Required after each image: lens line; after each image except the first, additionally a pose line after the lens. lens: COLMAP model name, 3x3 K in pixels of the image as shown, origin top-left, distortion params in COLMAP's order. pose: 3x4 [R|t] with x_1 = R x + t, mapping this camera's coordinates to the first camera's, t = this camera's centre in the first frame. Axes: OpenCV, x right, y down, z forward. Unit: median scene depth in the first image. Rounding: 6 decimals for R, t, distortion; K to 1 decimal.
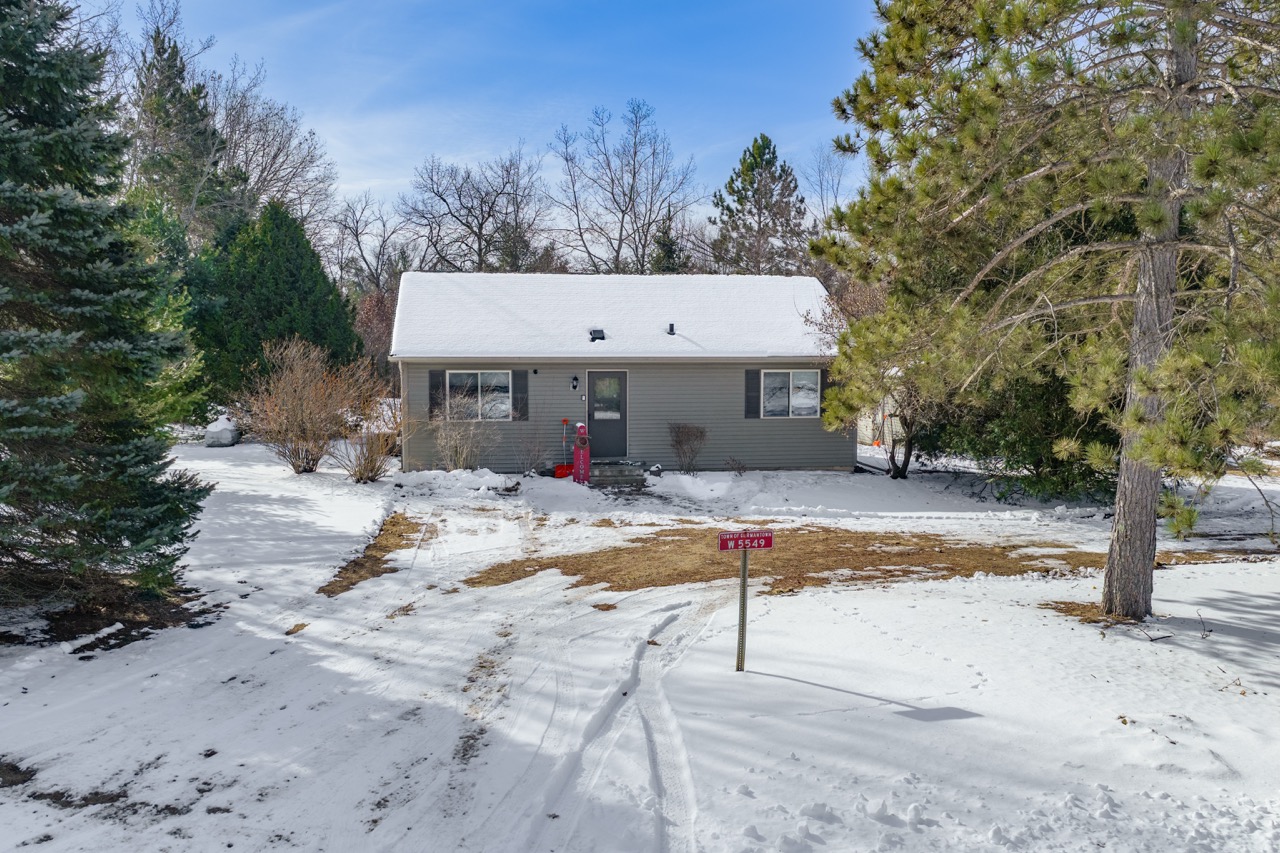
lens RADIAL K [[1031.7, 0, 640.7], [0, 1031.7, 431.5], [0, 0, 1]] dist [0.006977, 0.001185]
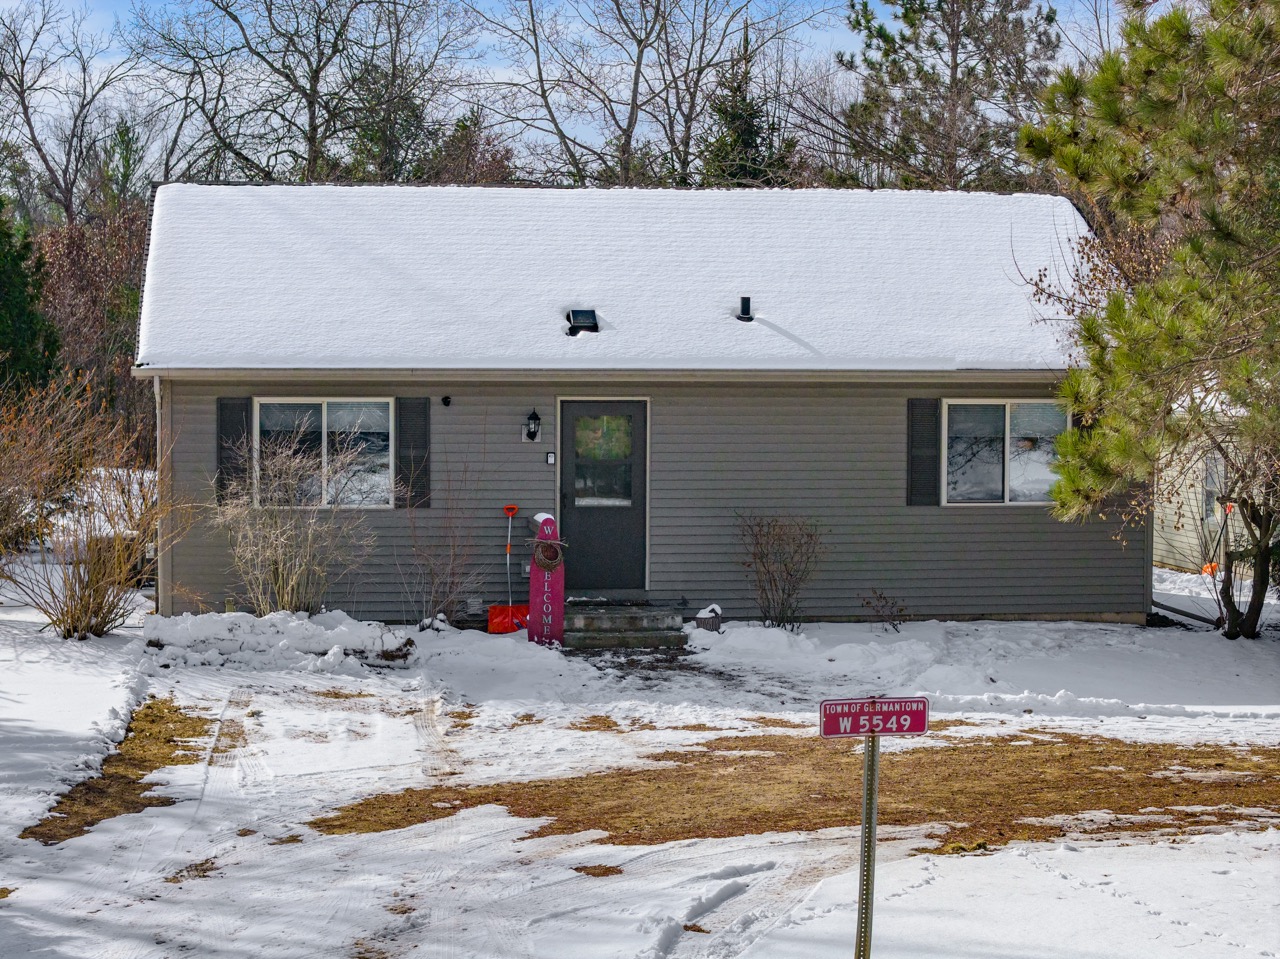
lens RADIAL K [[2582.2, 0, 640.8], [0, 2582.2, 479.0], [0, 0, 1]] dist [-0.197603, 0.000000]
pose [[0.999860, 0.003805, -0.016277, 0.002864], [-0.004345, 0.999437, -0.033269, 0.015090], [0.016141, 0.033336, 0.999314, -0.148172]]
